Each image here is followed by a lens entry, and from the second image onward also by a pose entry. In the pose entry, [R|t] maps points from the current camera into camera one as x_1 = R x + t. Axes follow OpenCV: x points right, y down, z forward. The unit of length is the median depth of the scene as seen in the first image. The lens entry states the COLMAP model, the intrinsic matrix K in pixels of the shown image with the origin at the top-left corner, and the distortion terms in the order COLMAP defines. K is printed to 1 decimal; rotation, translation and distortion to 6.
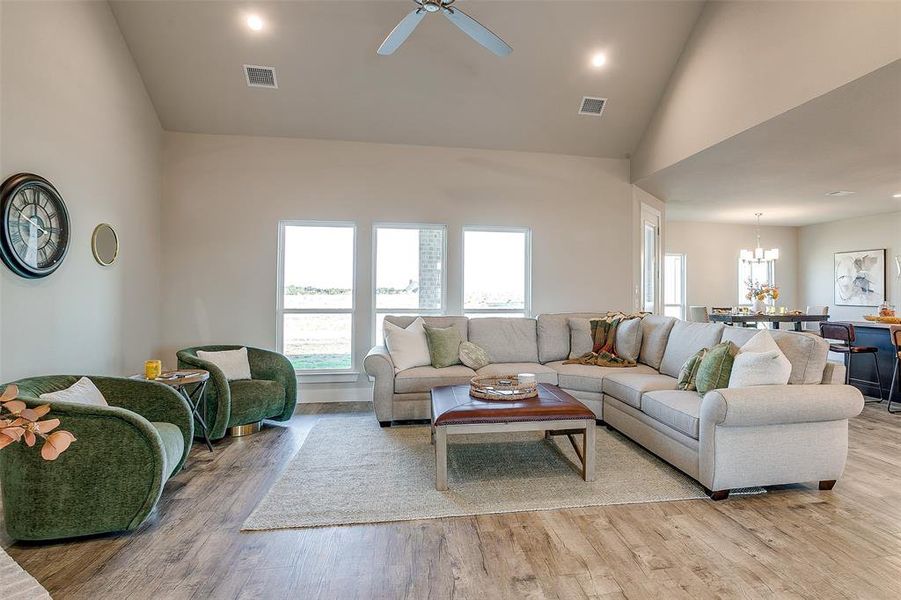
lens RADIAL K [[506.6, 0, 507.4], [0, 506.6, 287.2], [0, 0, 1]] dist [-0.055107, 0.022597]
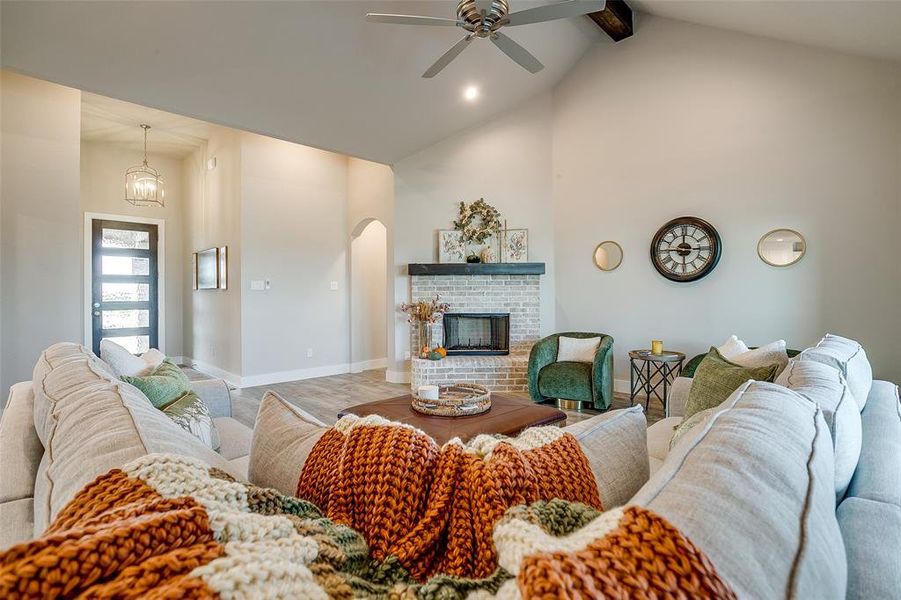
lens RADIAL K [[452.0, 0, 461.6], [0, 452.0, 296.9], [0, 0, 1]] dist [-0.000924, -0.000057]
pose [[-0.818216, 0.006598, -0.574873, 0.439361], [0.010764, 0.999935, -0.003844, 0.025405], [0.574811, -0.009334, -0.818233, 1.701556]]
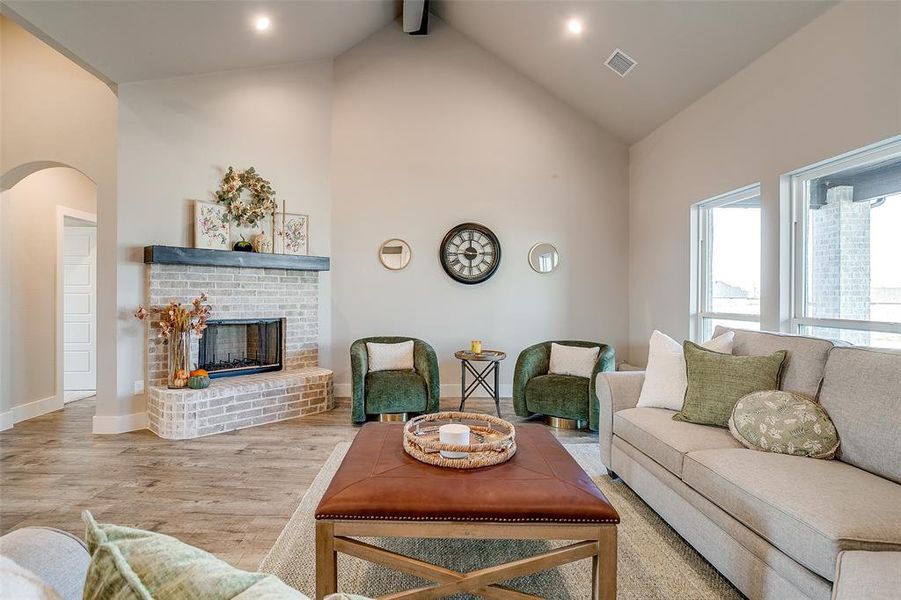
lens RADIAL K [[458.2, 0, 416.6], [0, 458.2, 295.0], [0, 0, 1]] dist [-0.012929, 0.001099]
pose [[-0.202861, -0.001802, -0.979206, 0.580820], [0.006410, 0.999974, -0.003168, 0.021085], [0.979187, -0.006920, -0.202844, 1.087862]]
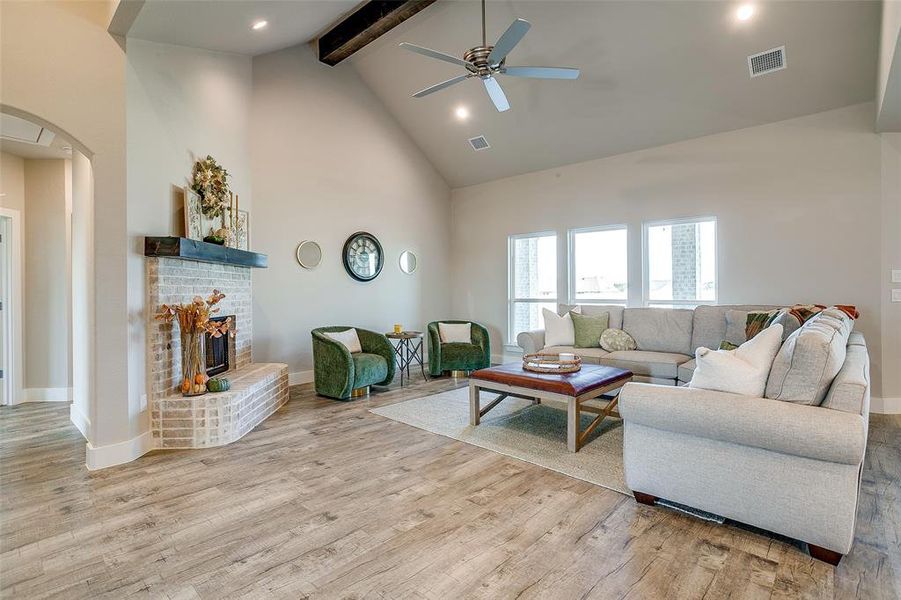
lens RADIAL K [[446.3, 0, 448.5], [0, 446.3, 289.5], [0, 0, 1]] dist [-0.004313, 0.000041]
pose [[0.579650, -0.009658, -0.814808, 0.739142], [0.020667, 0.999782, 0.002852, 0.015554], [0.814603, -0.018493, 0.579724, 0.189893]]
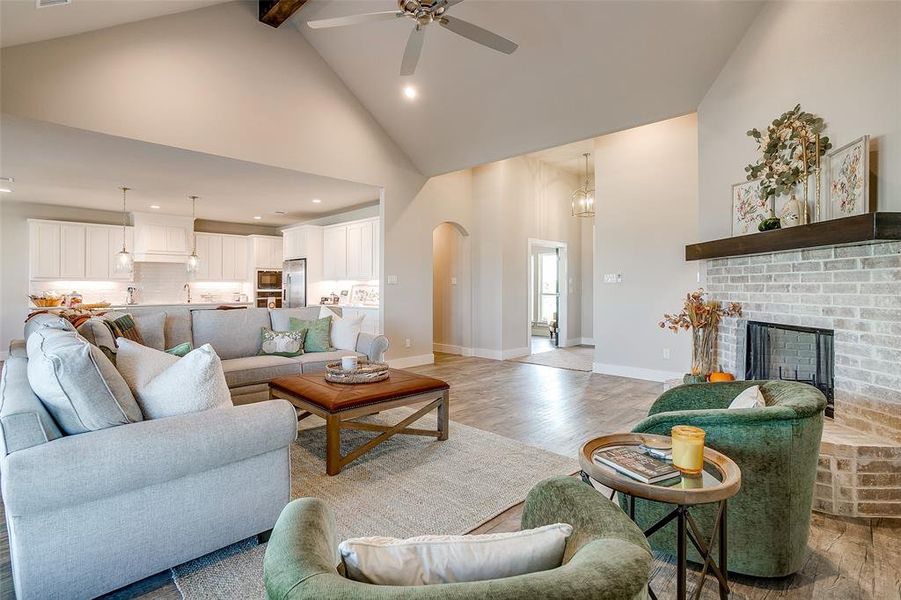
lens RADIAL K [[446.3, 0, 448.5], [0, 446.3, 289.5], [0, 0, 1]] dist [-0.004313, 0.000041]
pose [[-0.571640, -0.005294, 0.820488, -0.920890], [-0.010484, 0.999945, -0.000852, 0.018620], [-0.820438, -0.009089, -0.571664, 1.420805]]
